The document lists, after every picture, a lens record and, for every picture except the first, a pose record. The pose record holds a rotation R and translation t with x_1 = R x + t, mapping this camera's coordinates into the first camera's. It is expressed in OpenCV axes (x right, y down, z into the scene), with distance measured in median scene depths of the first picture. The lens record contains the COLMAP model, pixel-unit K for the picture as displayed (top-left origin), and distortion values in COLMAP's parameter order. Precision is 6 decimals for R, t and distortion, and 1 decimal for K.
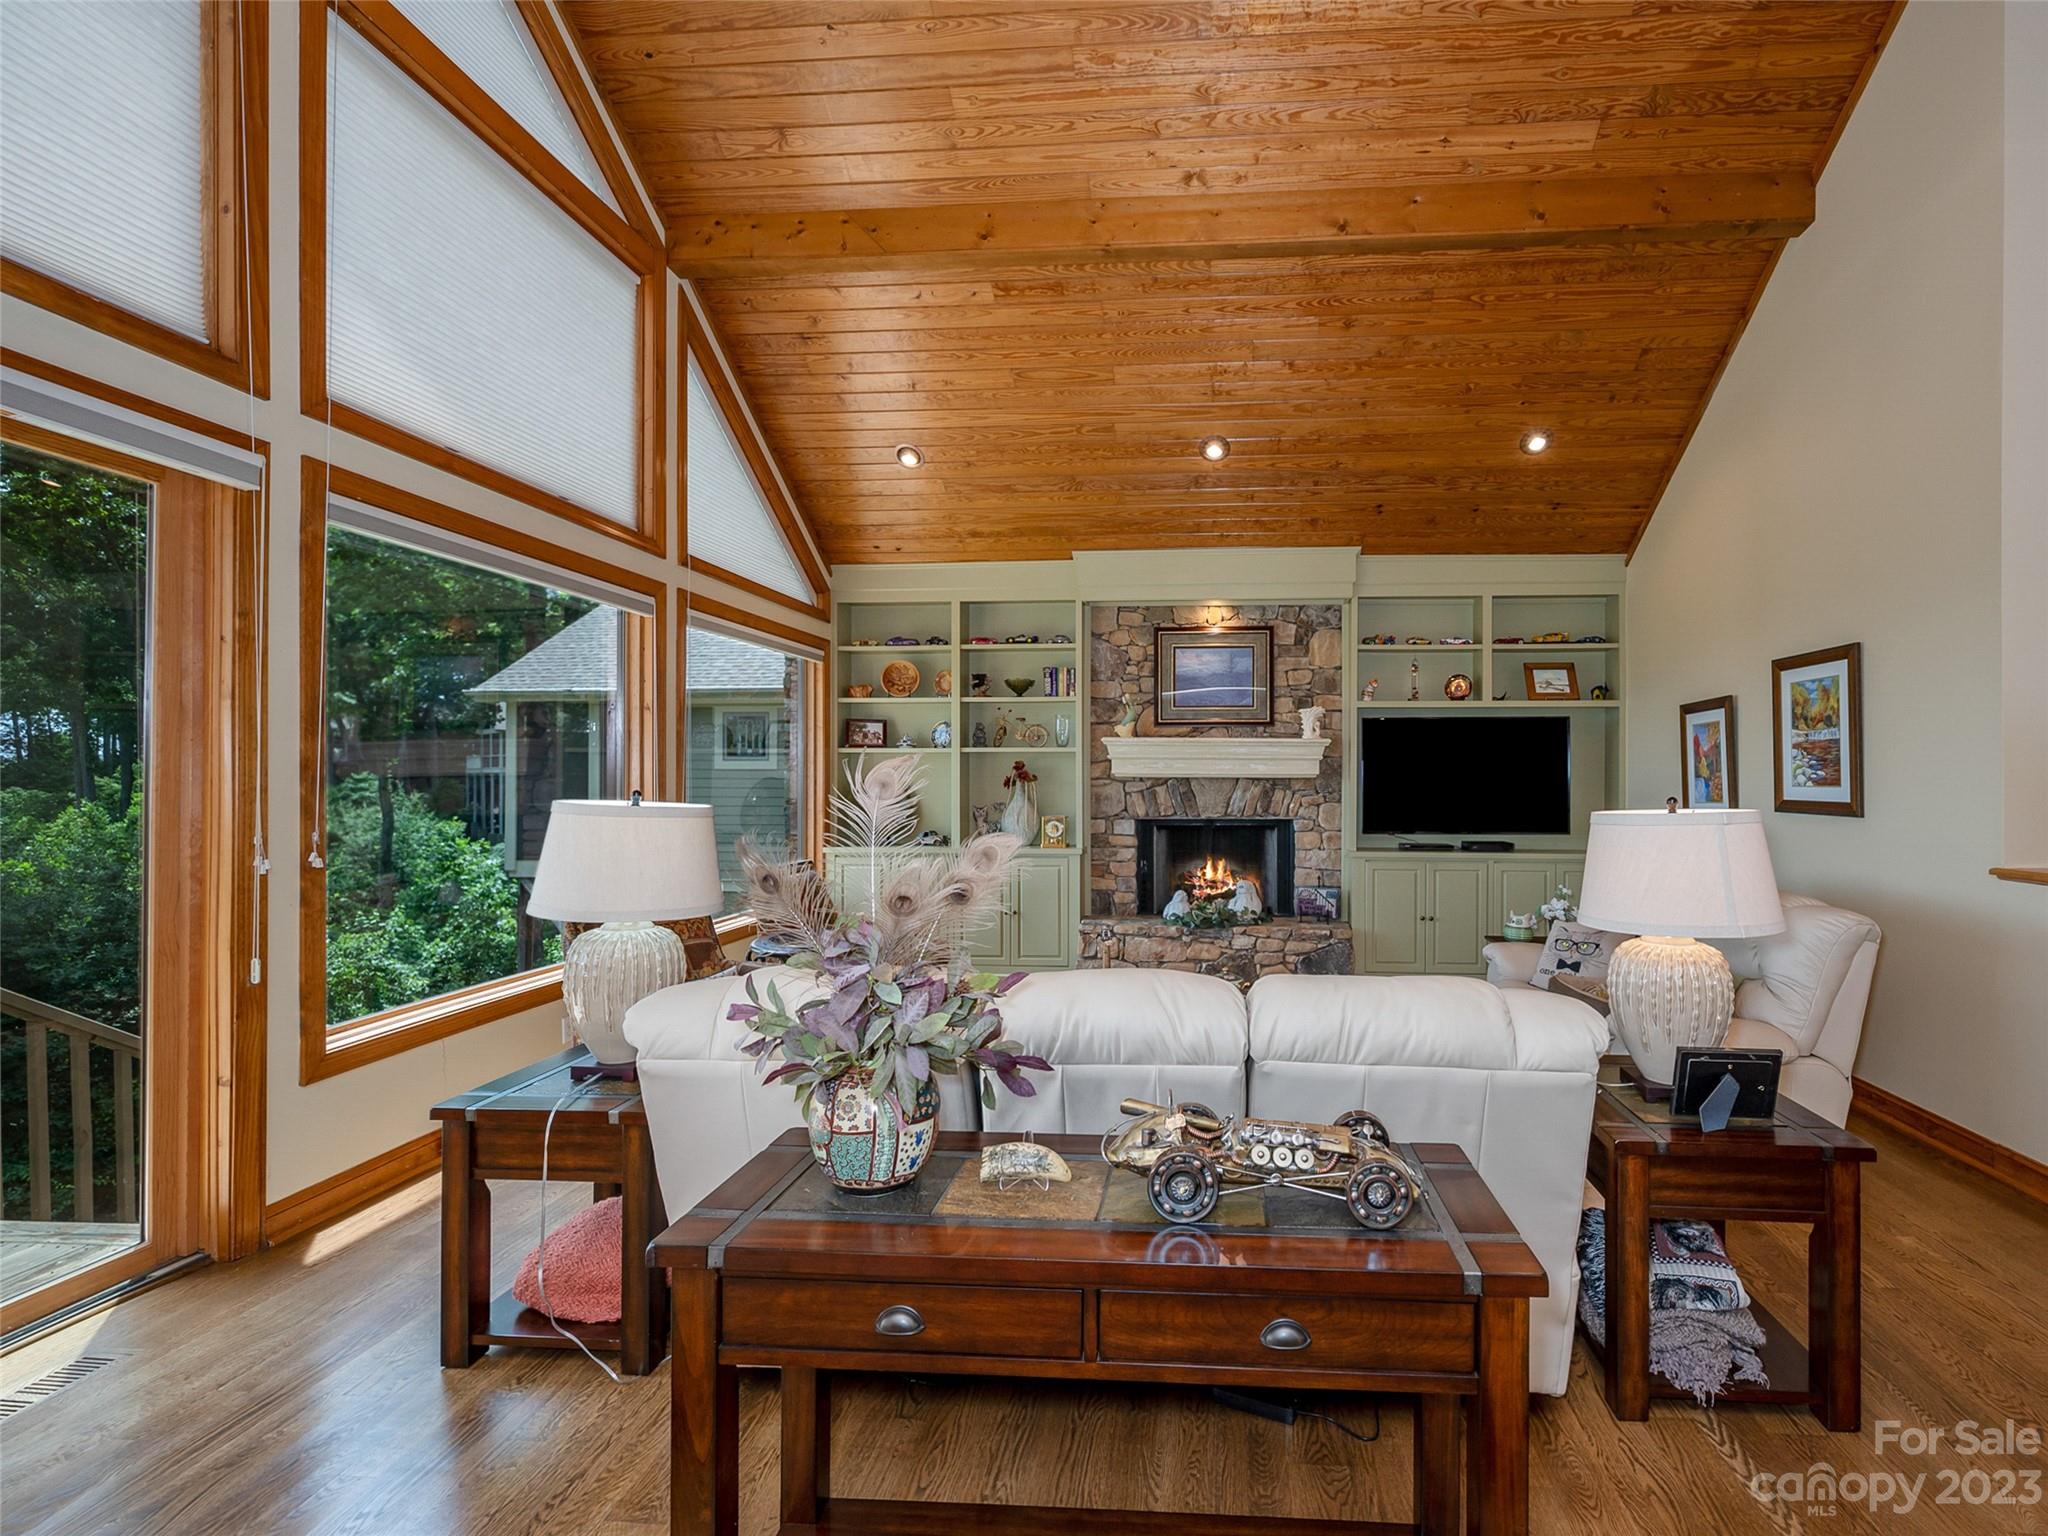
lens RADIAL K [[912.1, 0, 1160.8], [0, 912.1, 779.4], [0, 0, 1]] dist [-0.000153, -0.000359]
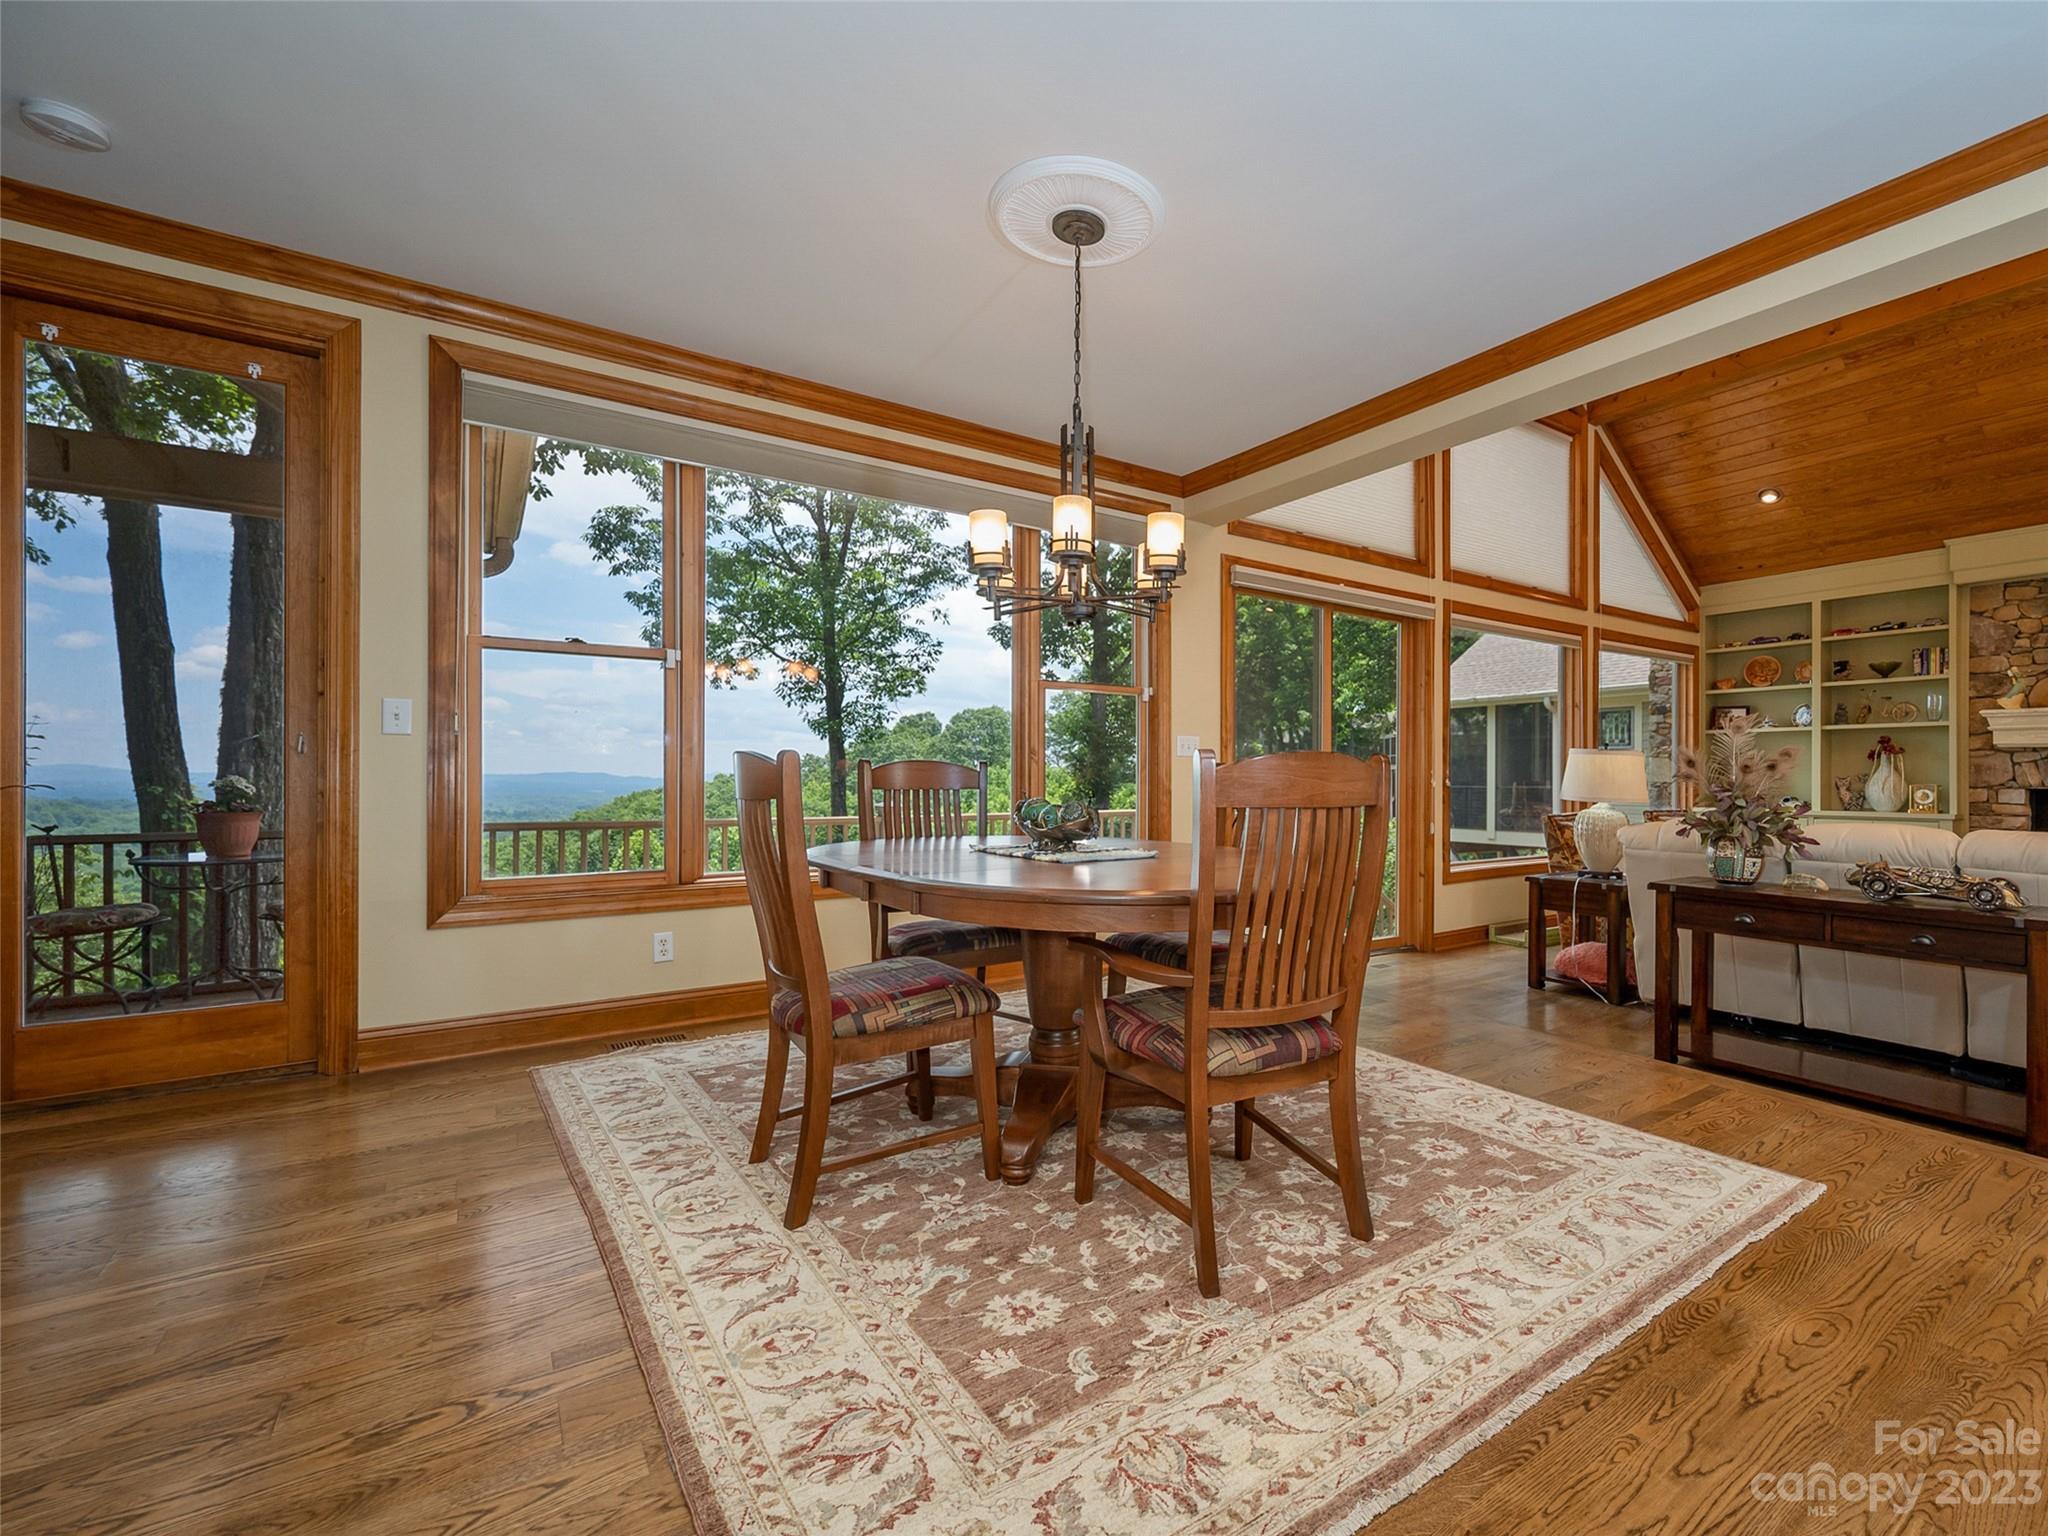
lens RADIAL K [[917.2, 0, 1157.3], [0, 917.2, 774.7], [0, 0, 1]] dist [0.001021, 0.000126]
pose [[0.644161, -0.000603, -0.764889, 0.135418], [-0.002012, 0.999995, -0.002482, 0.033528], [0.764887, 0.003138, 0.644157, -0.419756]]
